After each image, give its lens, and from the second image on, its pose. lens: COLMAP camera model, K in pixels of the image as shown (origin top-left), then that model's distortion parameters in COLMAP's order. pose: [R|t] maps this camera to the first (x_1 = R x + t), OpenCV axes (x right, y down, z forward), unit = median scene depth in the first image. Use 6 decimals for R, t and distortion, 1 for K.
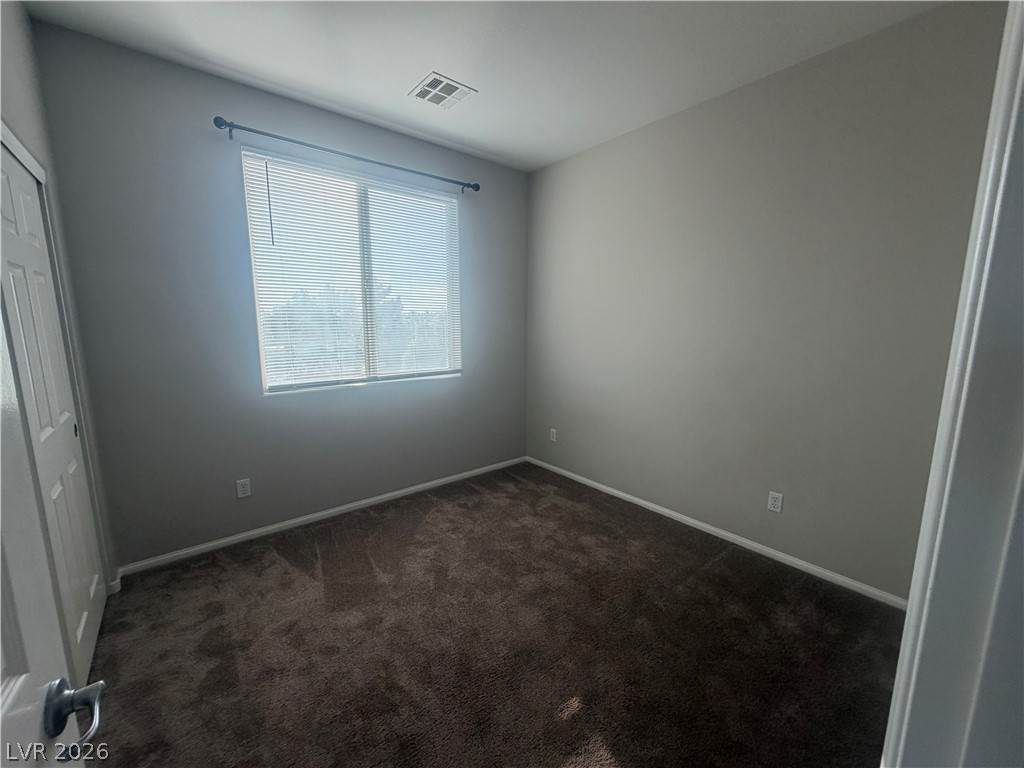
lens RADIAL K [[407.9, 0, 509.7], [0, 407.9, 385.0], [0, 0, 1]] dist [0.000144, -0.000217]
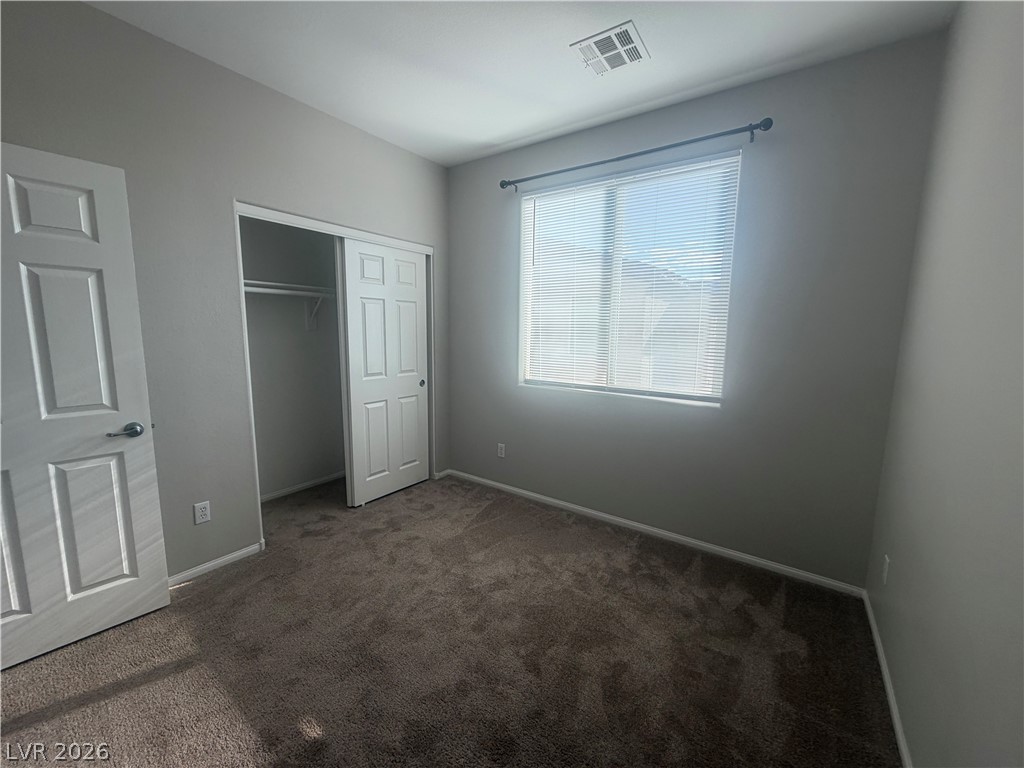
lens RADIAL K [[407.9, 0, 509.7], [0, 407.9, 385.0], [0, 0, 1]] dist [0.000144, -0.000217]
pose [[0.267001, 0.132875, -0.954492, 0.611295], [-0.166938, 0.981852, 0.089986, -0.084984], [0.949127, 0.135315, 0.284338, 0.611868]]
